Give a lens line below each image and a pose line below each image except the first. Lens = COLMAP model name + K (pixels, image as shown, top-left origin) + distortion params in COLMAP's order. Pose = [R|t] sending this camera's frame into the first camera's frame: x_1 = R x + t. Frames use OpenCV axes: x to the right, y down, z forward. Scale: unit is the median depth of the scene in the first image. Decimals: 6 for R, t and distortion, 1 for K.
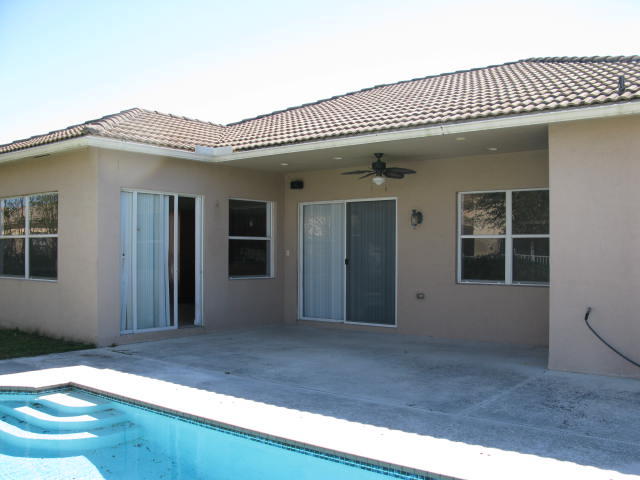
lens RADIAL K [[636.0, 0, 320.0], [0, 636.0, 240.0], [0, 0, 1]] dist [-0.213789, 0.262694]
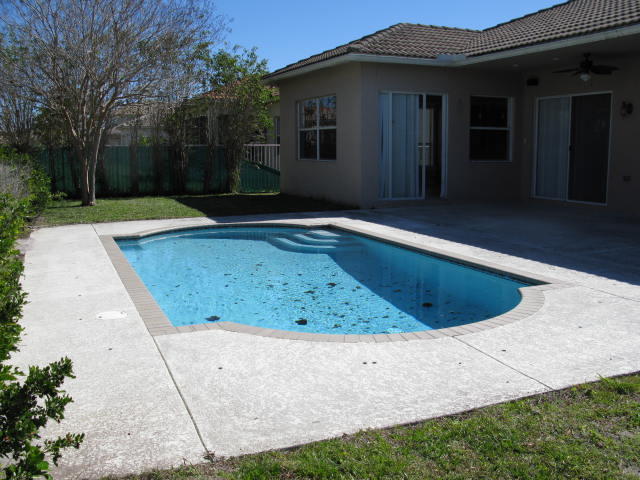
lens RADIAL K [[636.0, 0, 320.0], [0, 636.0, 240.0], [0, 0, 1]] dist [-0.213789, 0.262694]
pose [[0.880026, 0.063247, -0.470695, 0.198799], [0.015420, 0.986765, 0.161421, 0.011677], [0.474675, -0.149313, 0.867404, -0.238955]]
